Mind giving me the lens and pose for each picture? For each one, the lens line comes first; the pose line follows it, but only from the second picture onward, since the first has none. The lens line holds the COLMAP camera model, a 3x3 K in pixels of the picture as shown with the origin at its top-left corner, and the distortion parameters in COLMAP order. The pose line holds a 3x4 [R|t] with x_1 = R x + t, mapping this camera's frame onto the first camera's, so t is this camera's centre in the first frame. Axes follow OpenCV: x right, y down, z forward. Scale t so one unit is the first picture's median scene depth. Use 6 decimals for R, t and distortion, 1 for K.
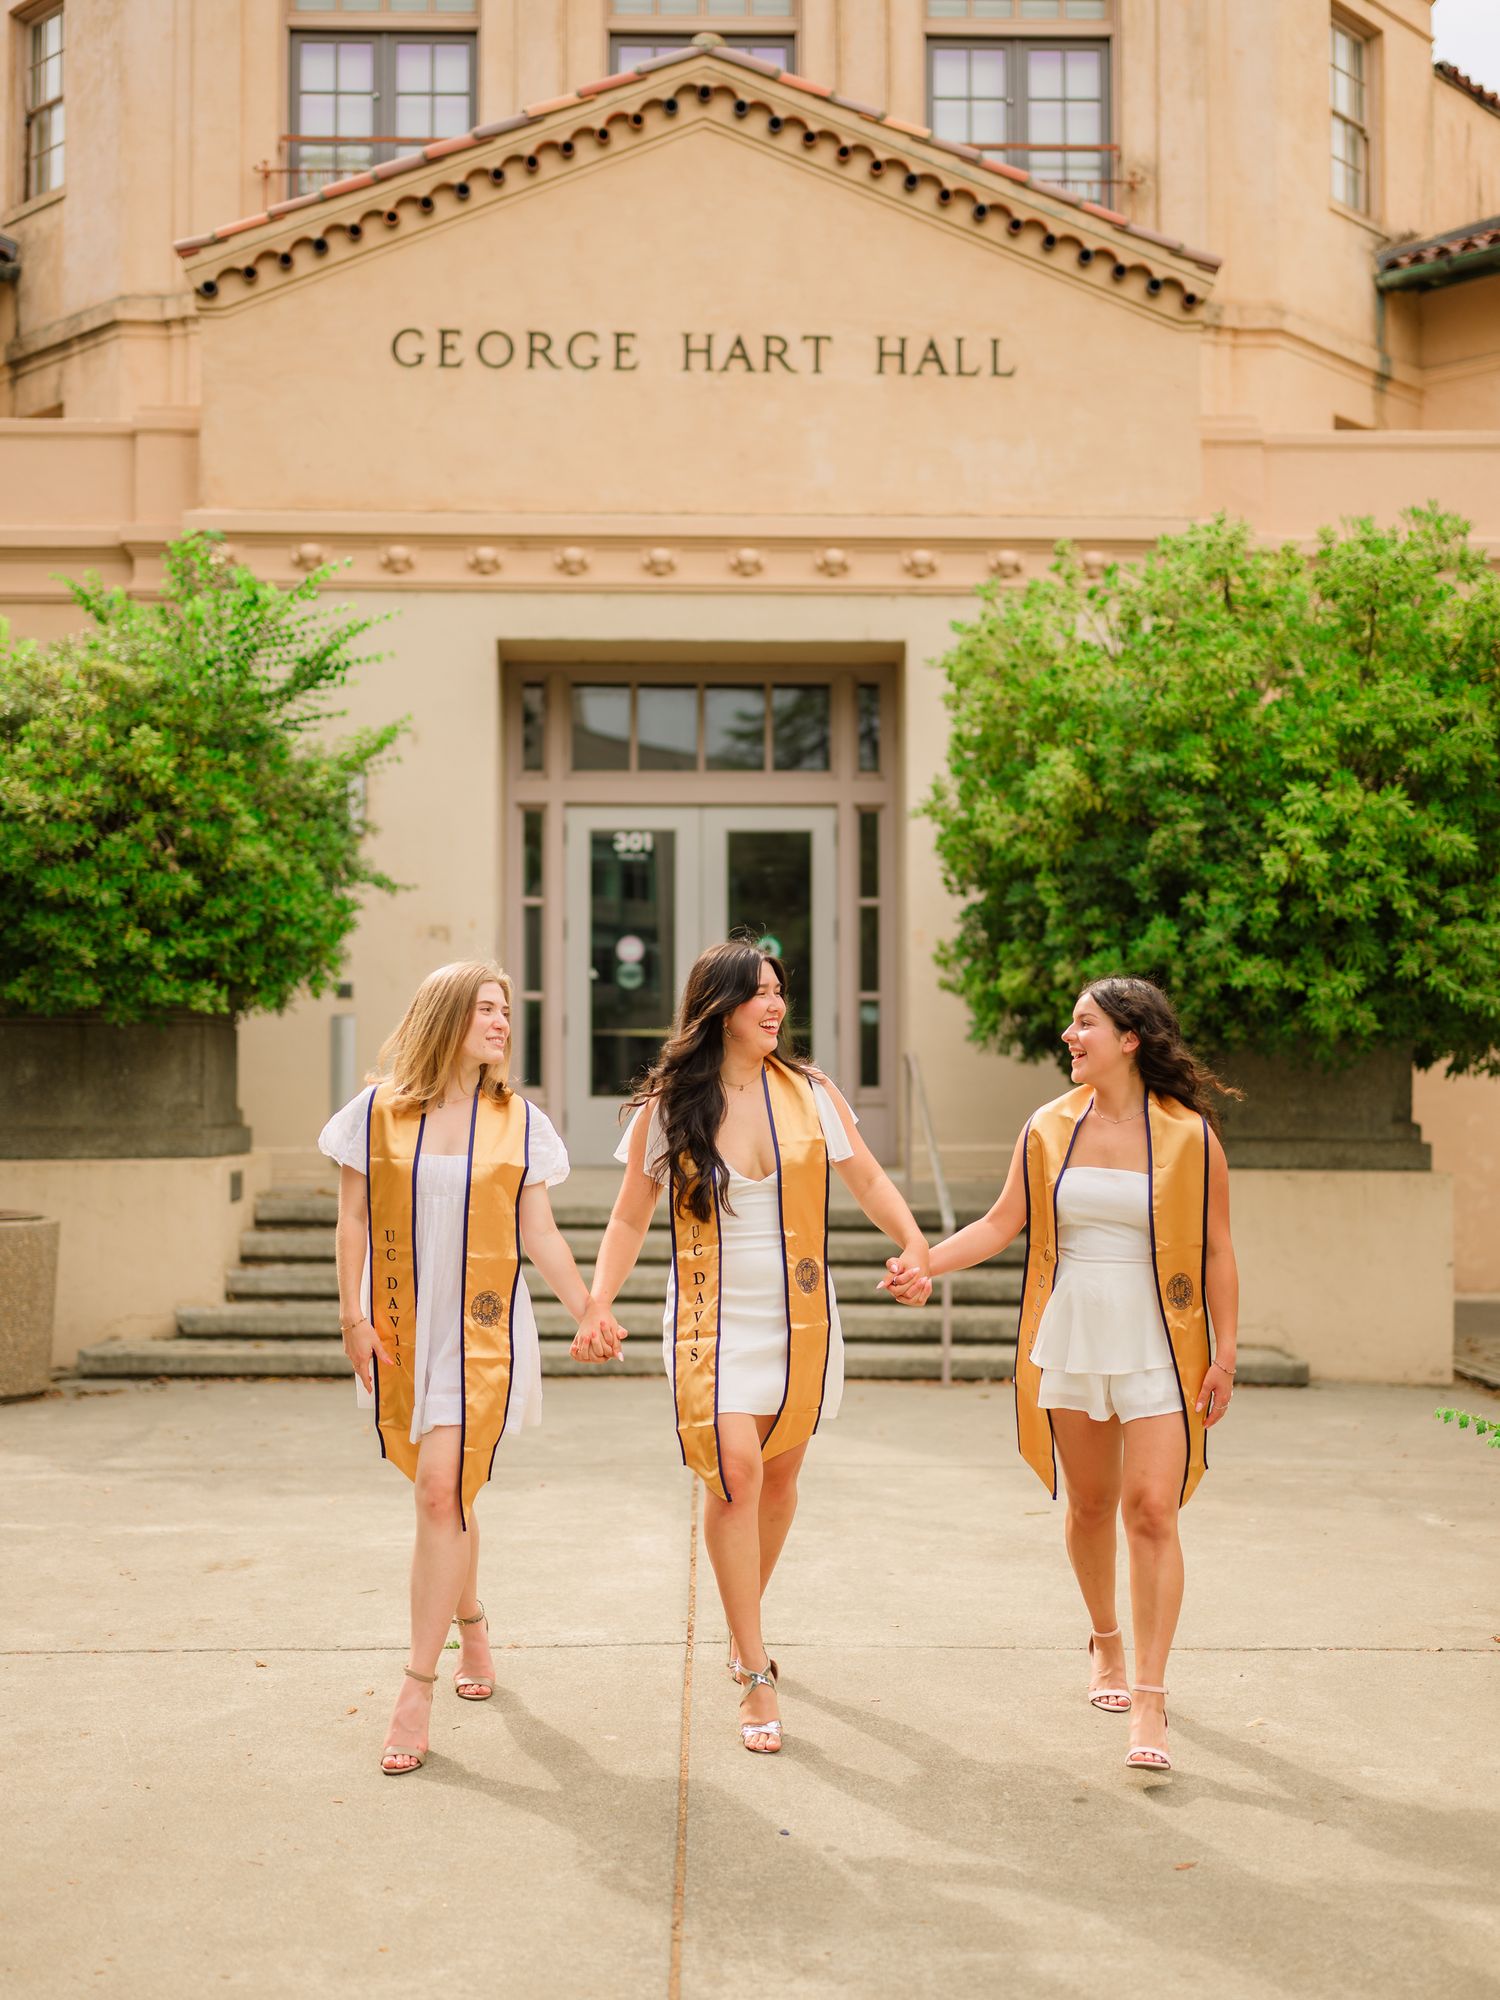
lens RADIAL K [[3409.4, 0, 748.0], [0, 3409.4, 942.3], [0, 0, 1]] dist [-0.020277, 0.023252]
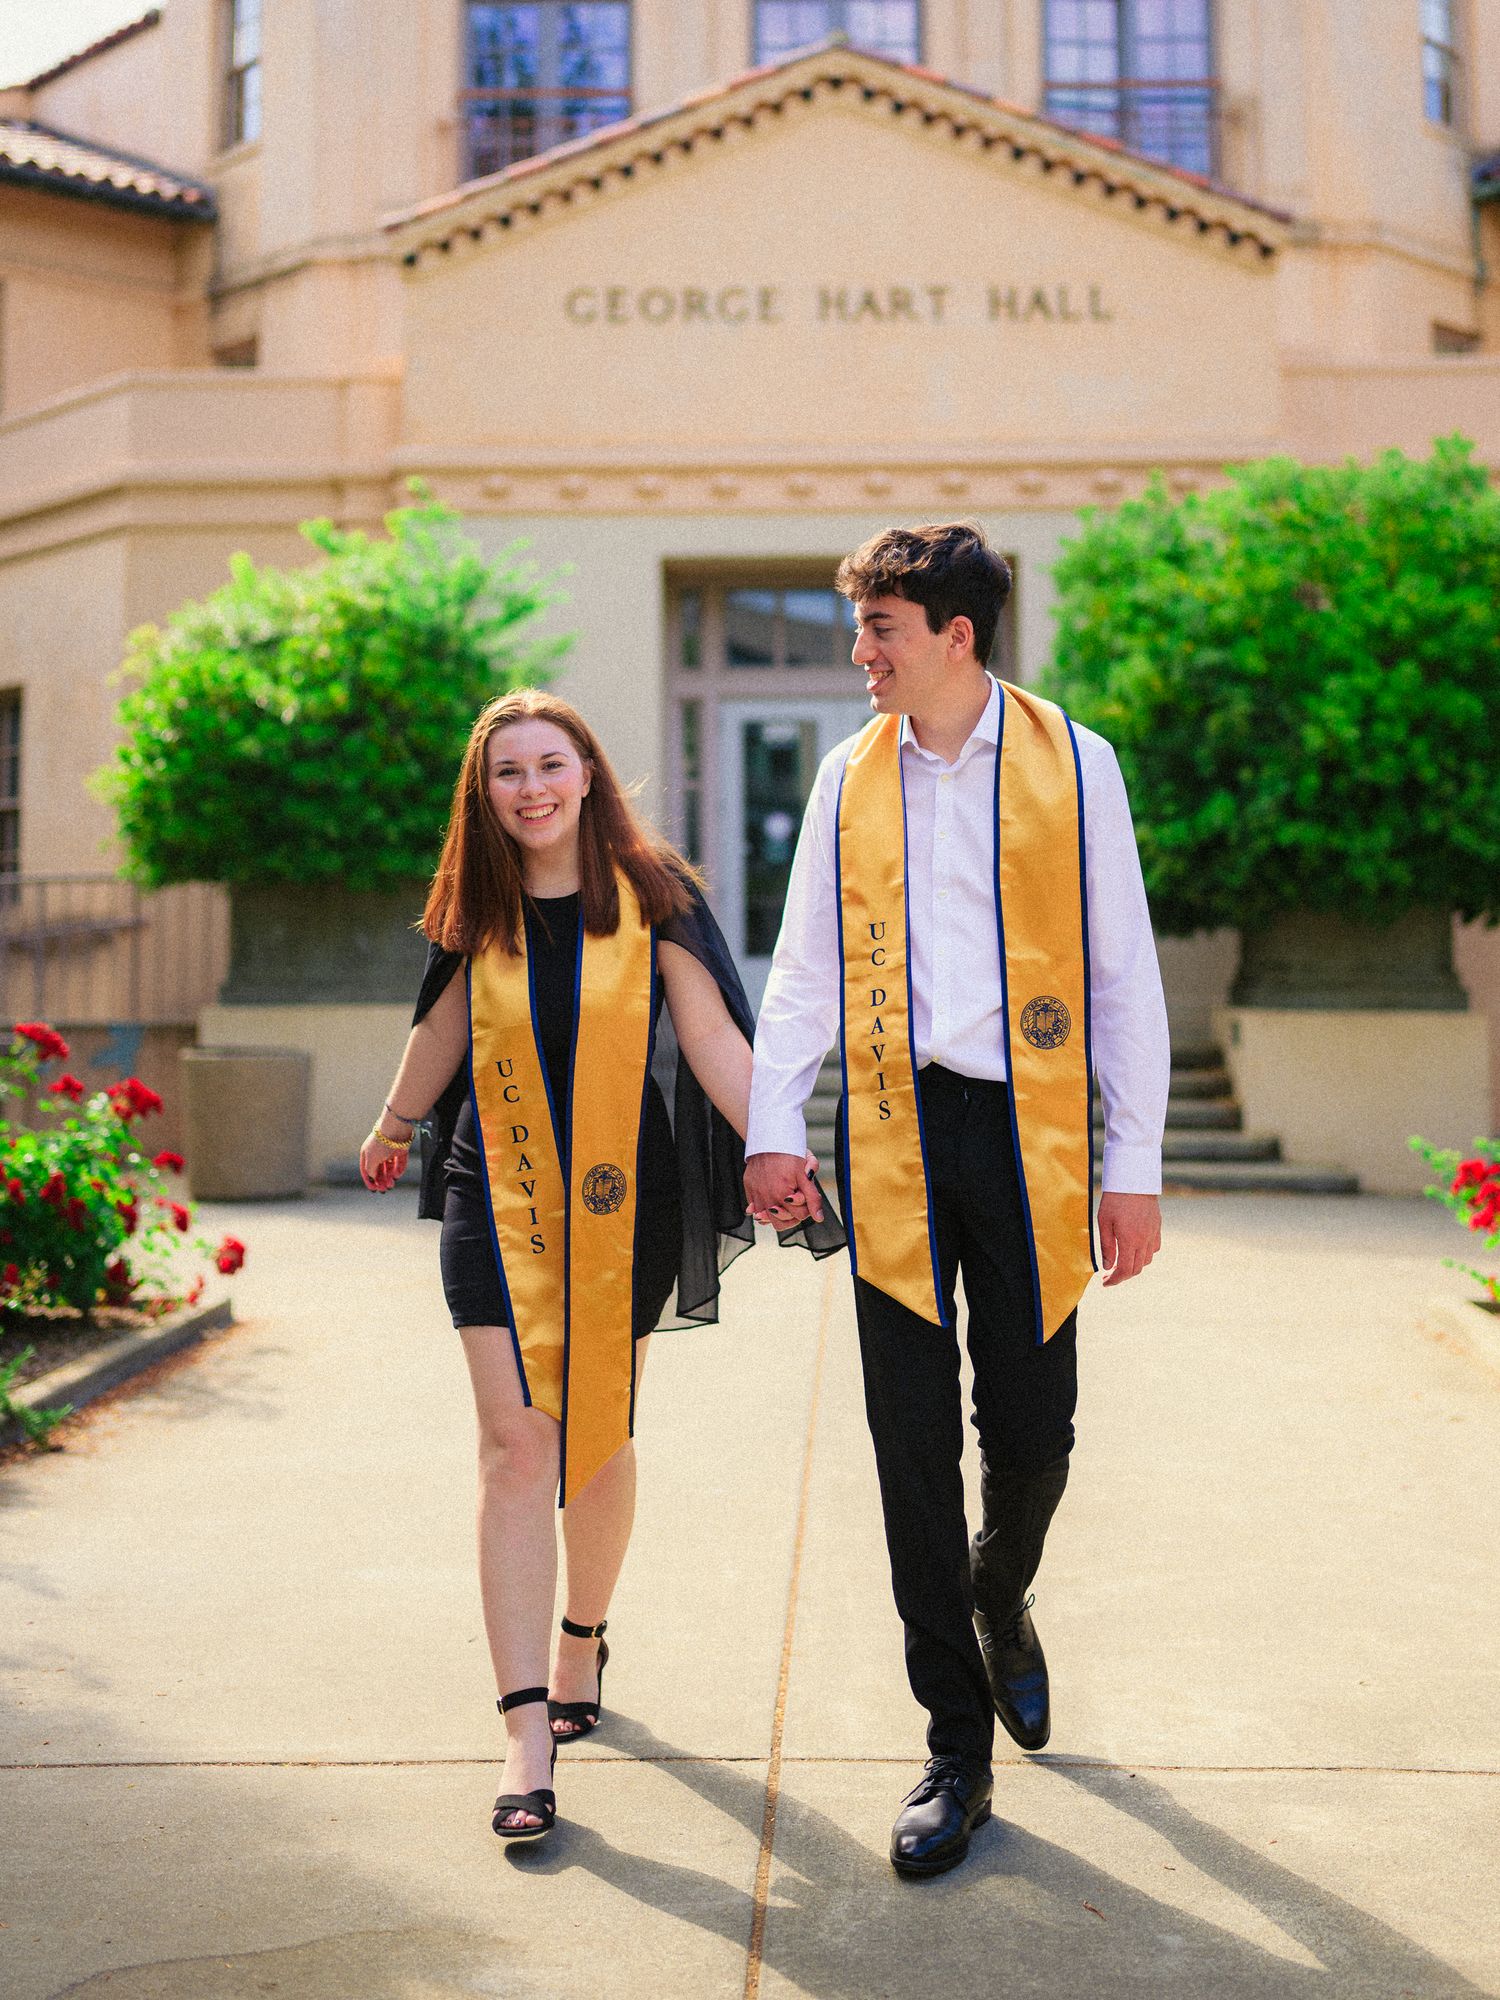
lens RADIAL K [[3409.4, 0, 748.0], [0, 3409.4, 942.3], [0, 0, 1]] dist [-0.020277, 0.023252]
pose [[0.999051, -0.007035, -0.042993, 0.004703], [0.008560, 0.999337, 0.035398, 0.000598], [0.042716, -0.035732, 0.998448, -0.158839]]
